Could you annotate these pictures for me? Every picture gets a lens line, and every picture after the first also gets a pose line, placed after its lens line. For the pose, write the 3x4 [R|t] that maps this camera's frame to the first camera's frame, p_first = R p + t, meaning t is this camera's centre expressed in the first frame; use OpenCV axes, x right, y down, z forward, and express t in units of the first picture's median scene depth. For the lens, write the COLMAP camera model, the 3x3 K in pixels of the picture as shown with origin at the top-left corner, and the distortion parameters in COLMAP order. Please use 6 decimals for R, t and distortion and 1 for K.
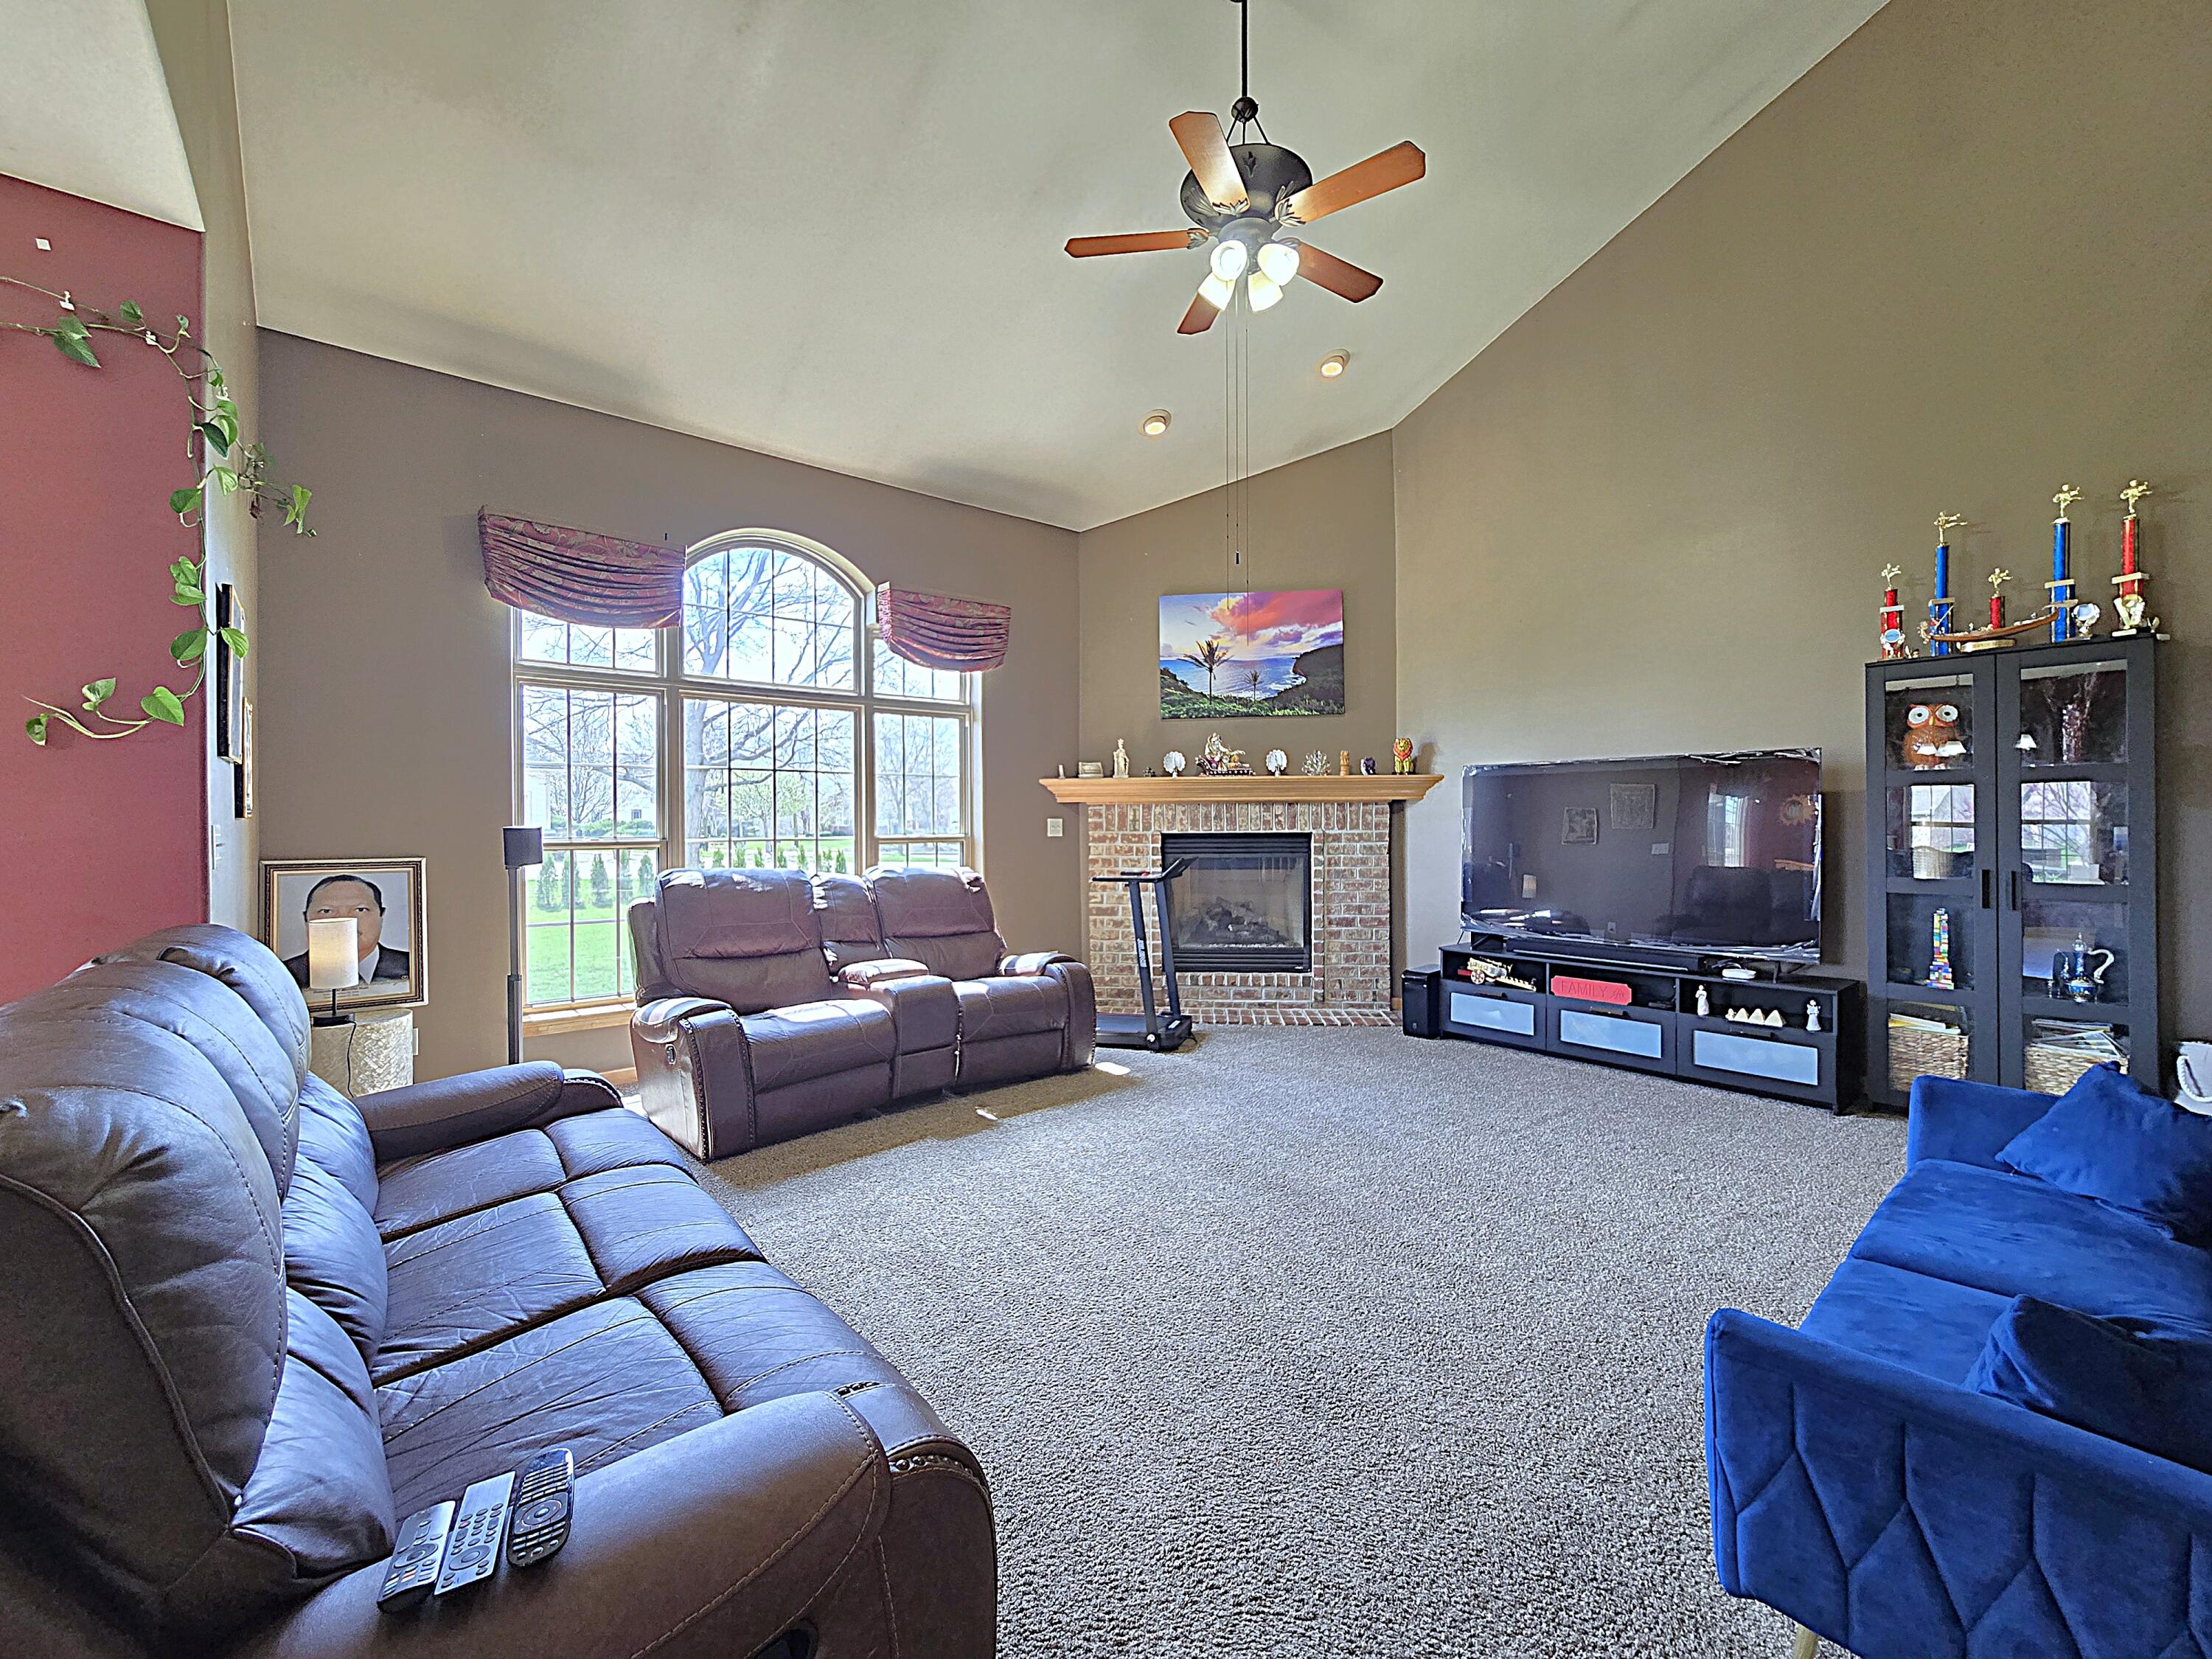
lens RADIAL K [[909.0, 0, 1116.9], [0, 909.0, 821.9], [0, 0, 1]] dist [-0.003608, -0.000125]
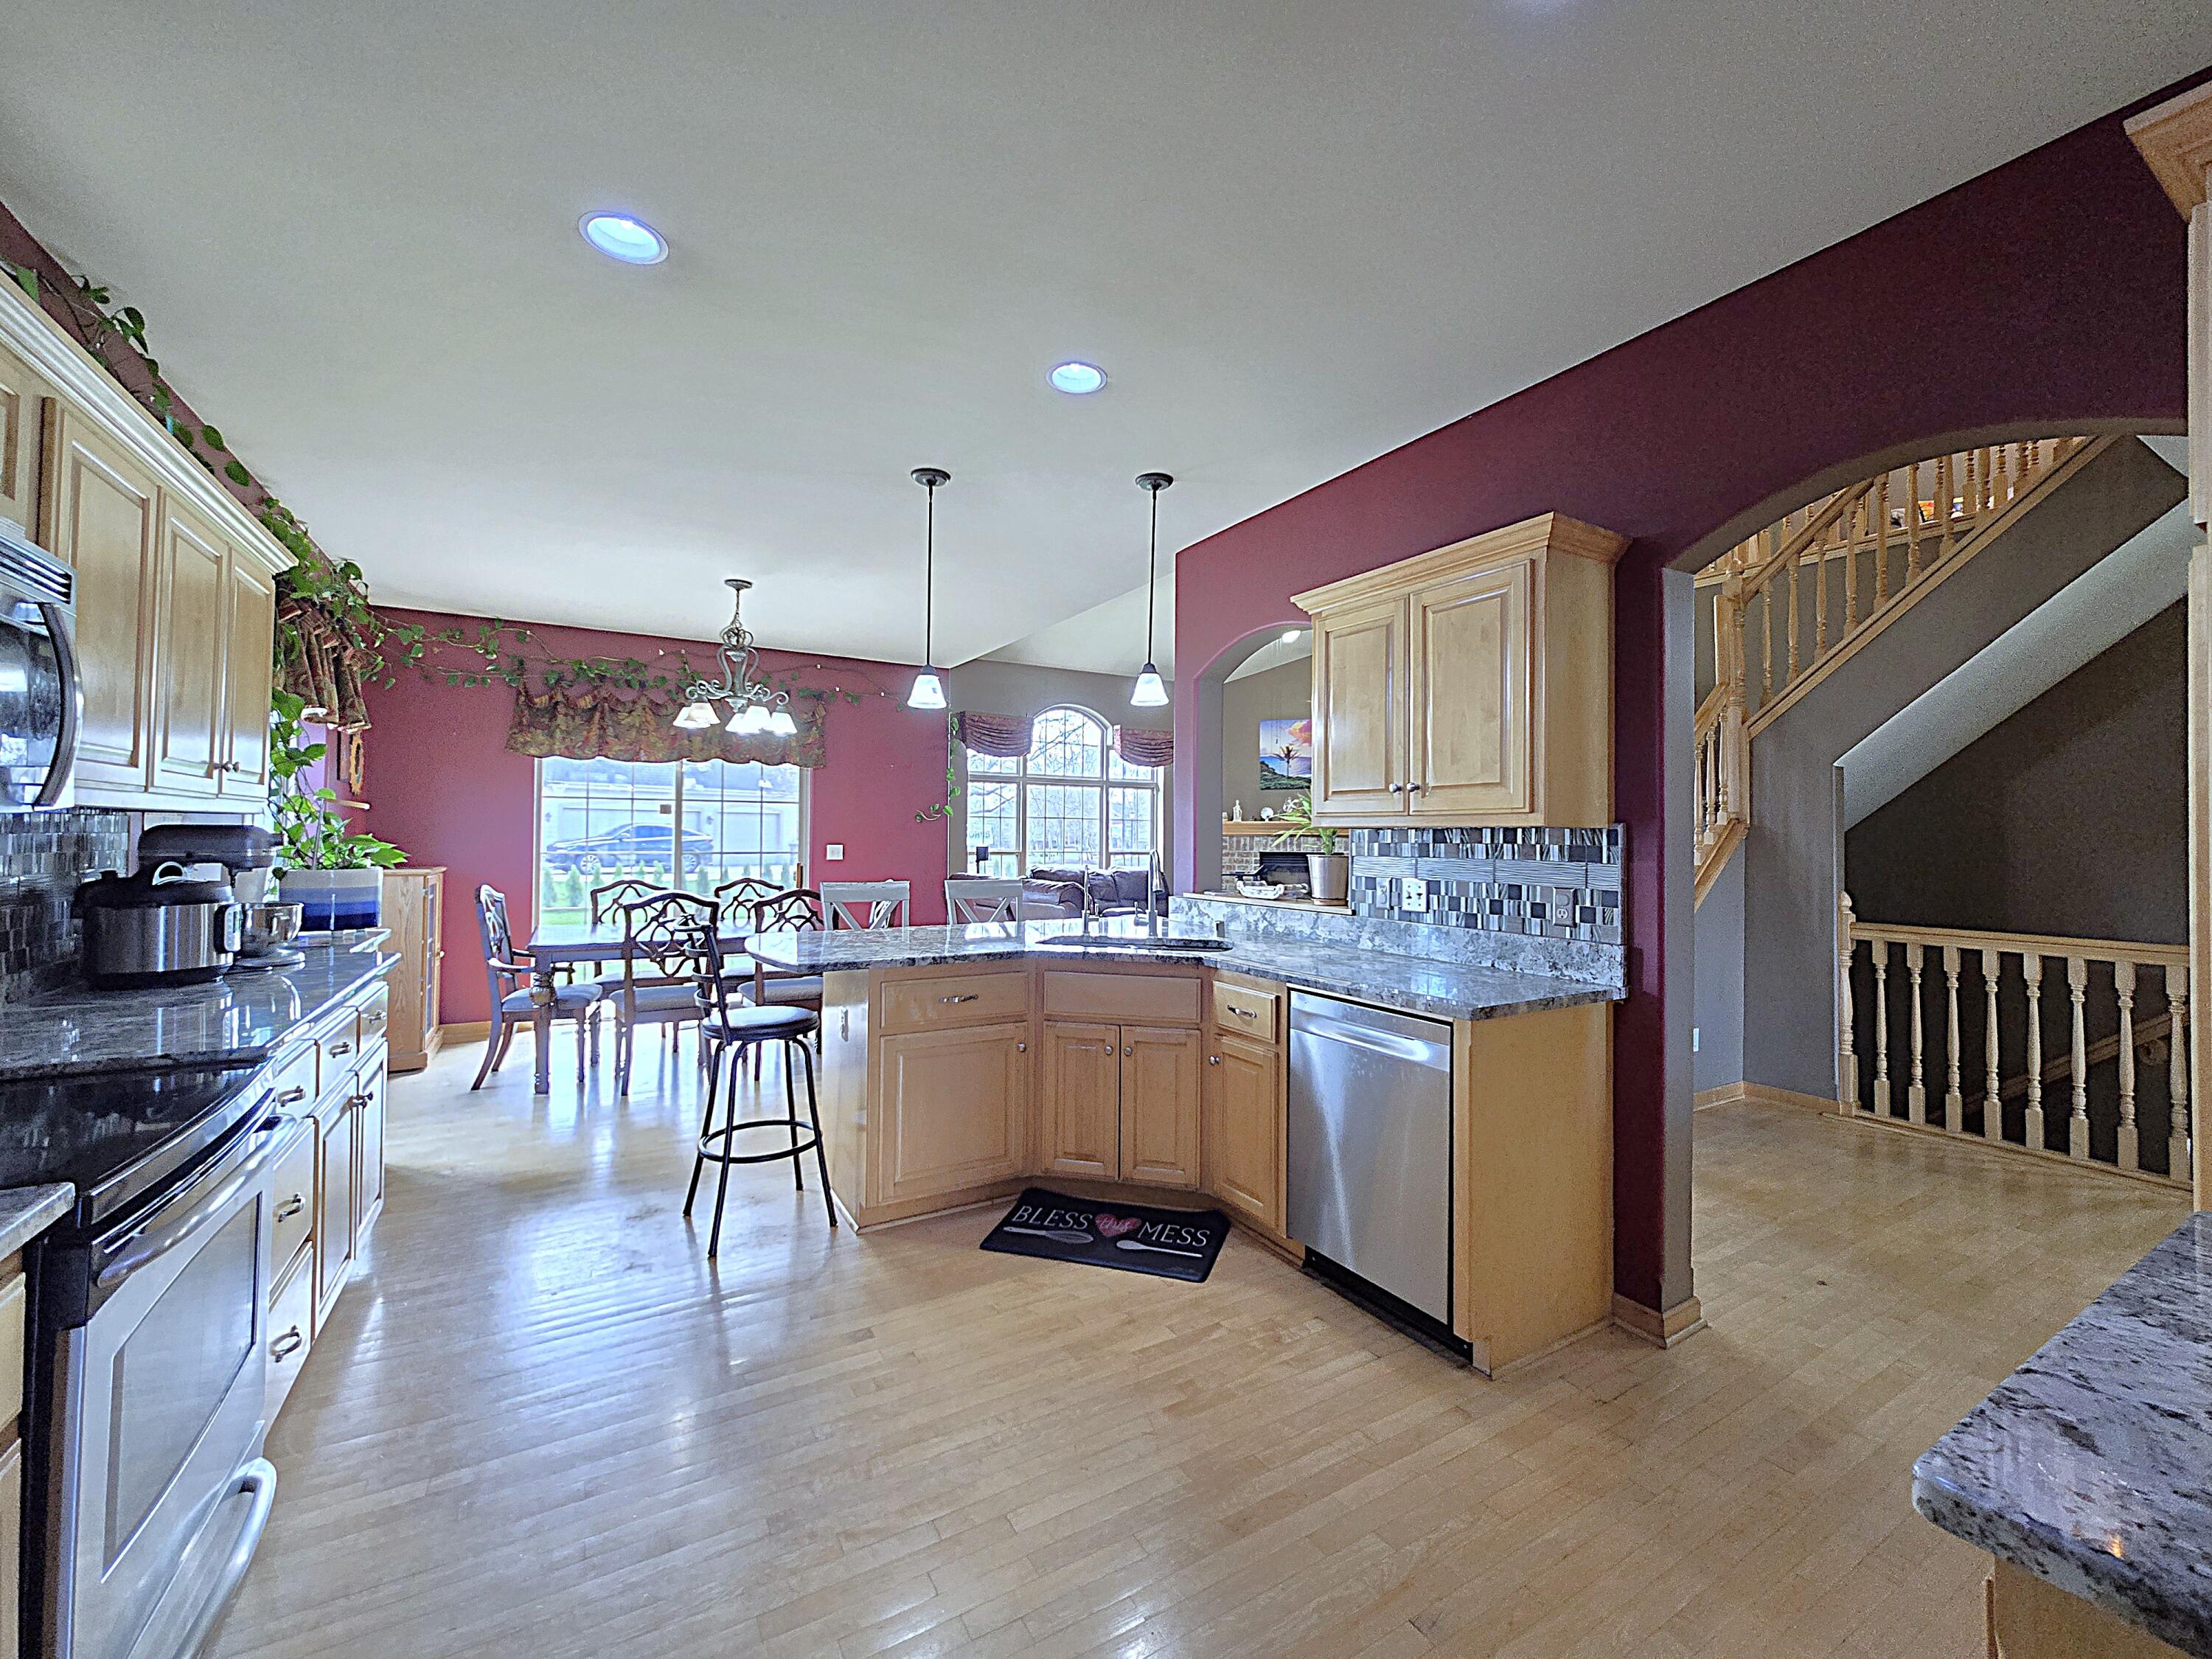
lens RADIAL K [[900.0, 0, 1116.2], [0, 900.0, 824.5], [0, 0, 1]] dist [-0.002258, -0.000035]
pose [[0.987069, 0.012148, -0.159835, 0.054062], [-0.014426, 0.999810, -0.013100, -0.014749], [0.159646, 0.015236, 0.987057, -0.841656]]
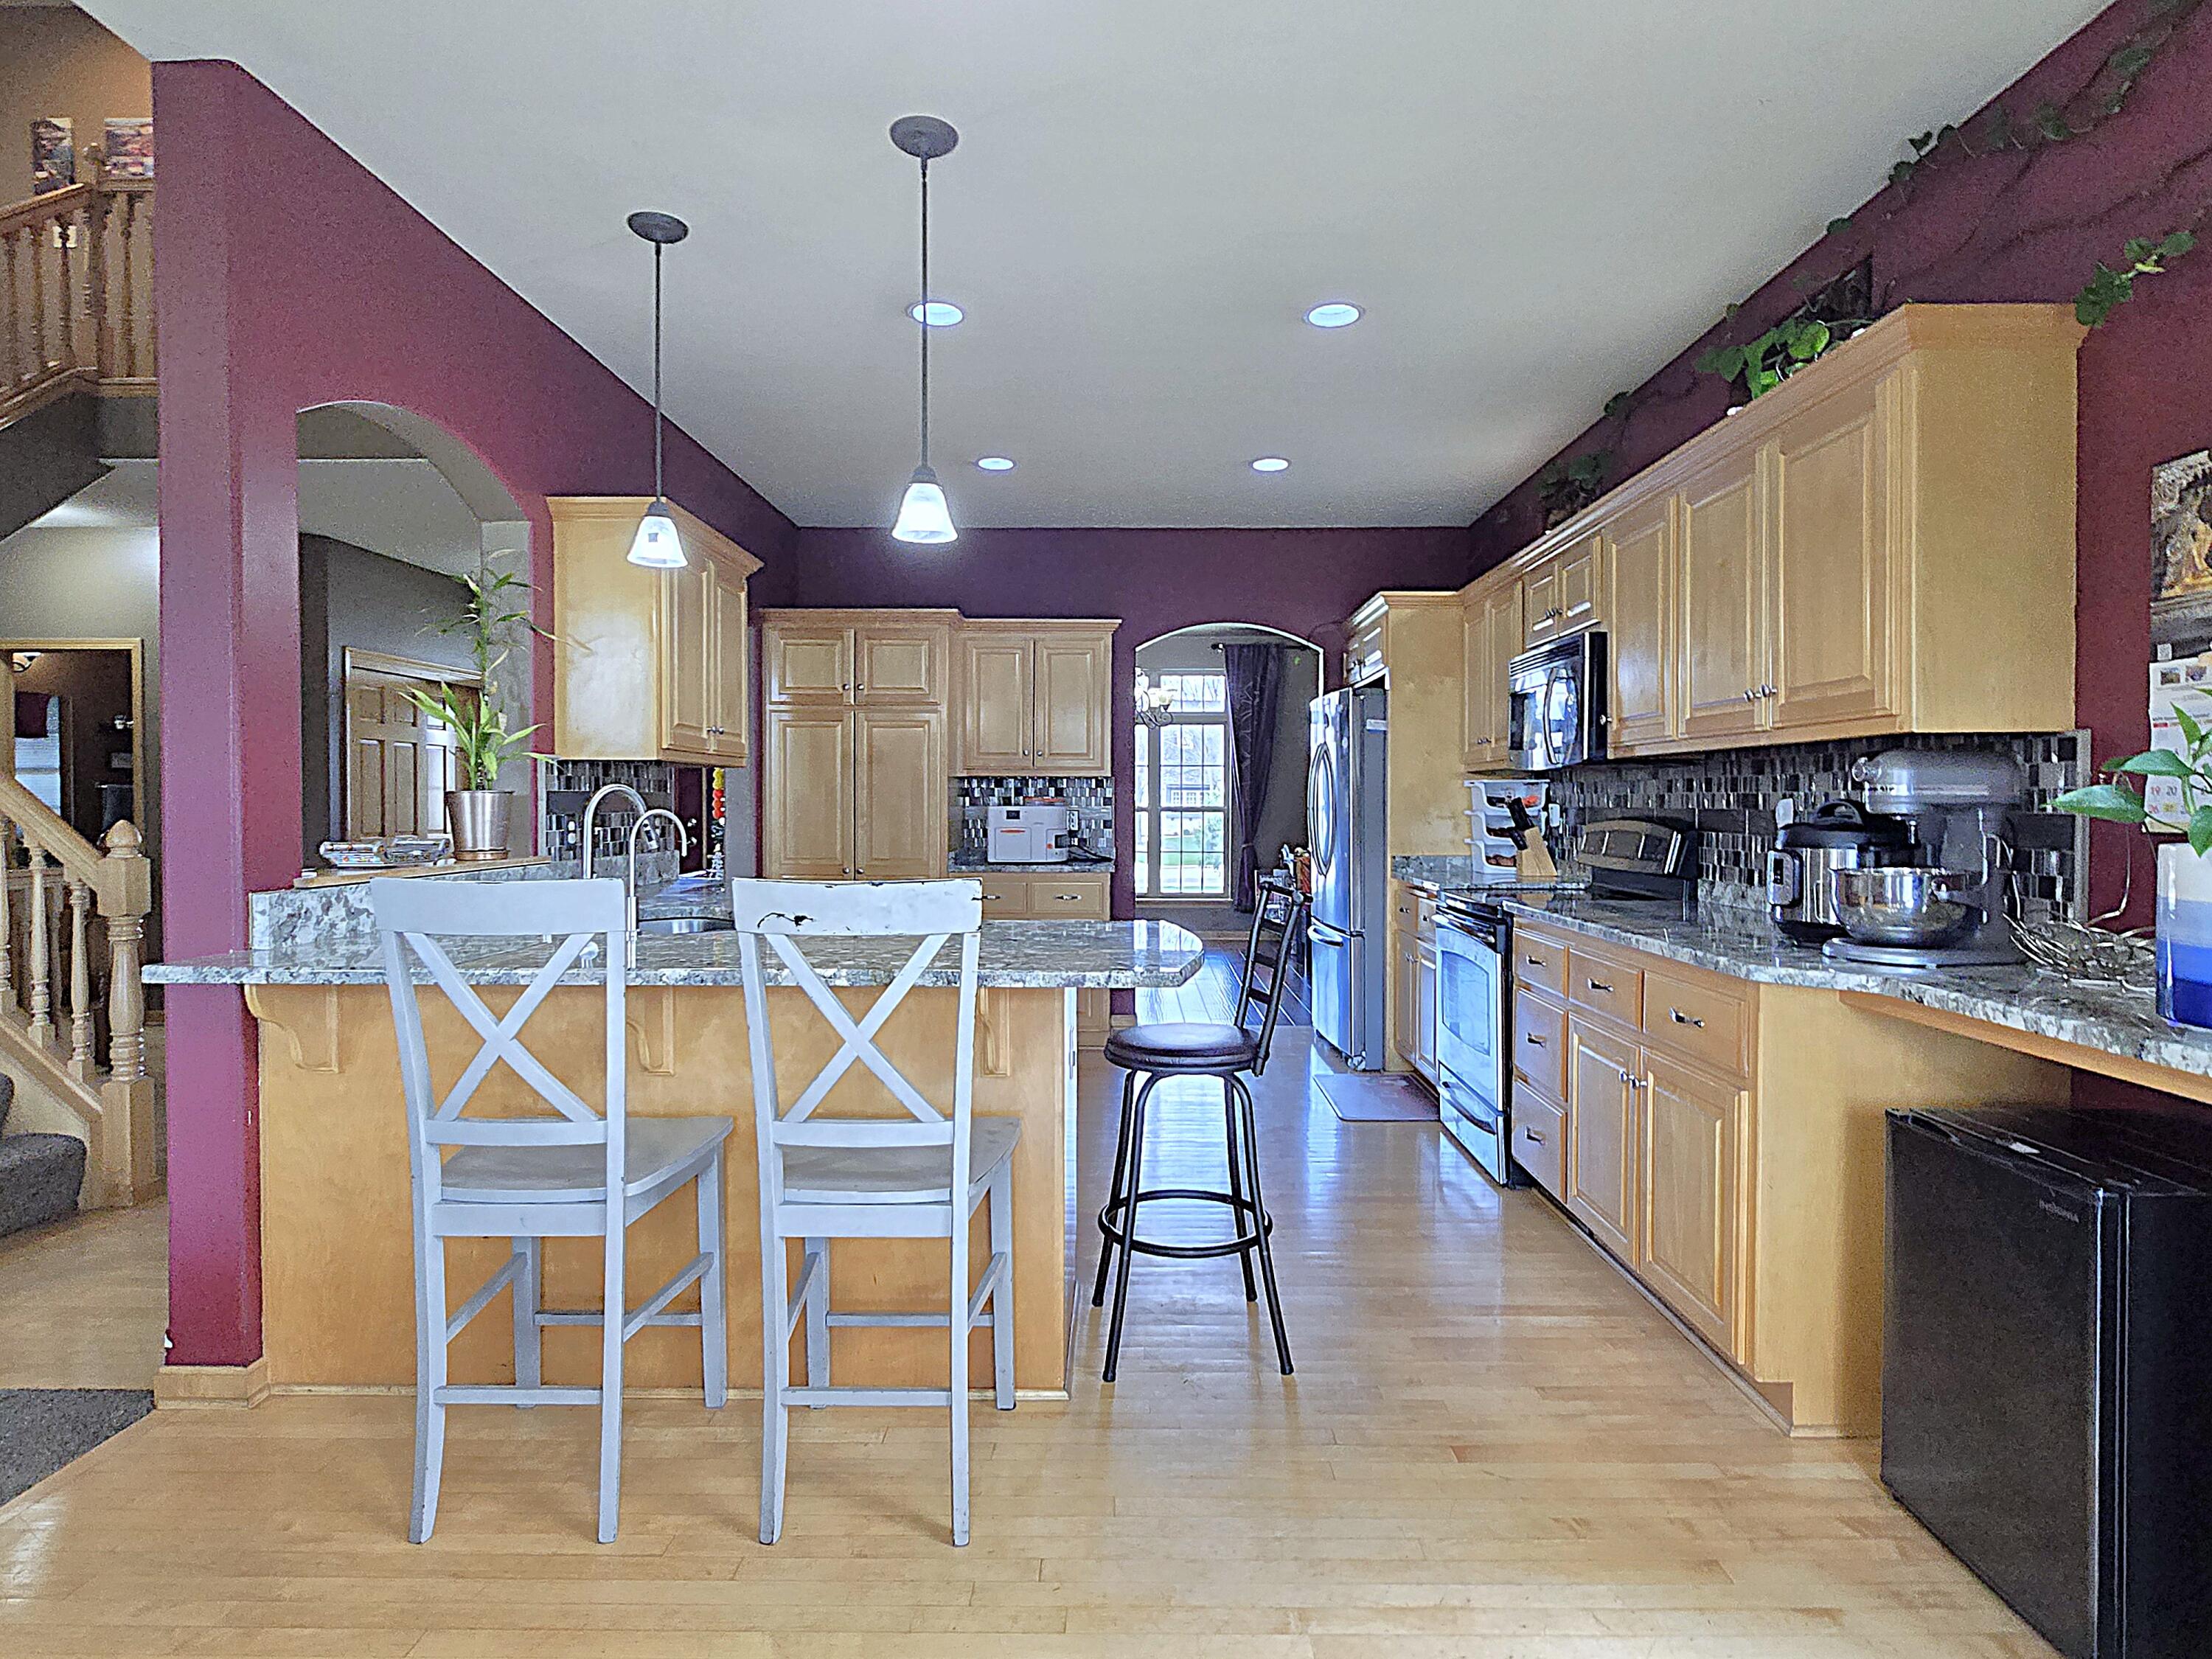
lens RADIAL K [[1183.1, 0, 1116.0], [0, 1183.1, 822.6], [0, 0, 1]] dist [-0.001880, -0.000338]
pose [[-0.758795, -0.007730, 0.651283, -0.515034], [0.002565, 0.999886, 0.014856, 0.003769], [-0.651324, 0.012943, -0.758689, 0.018920]]
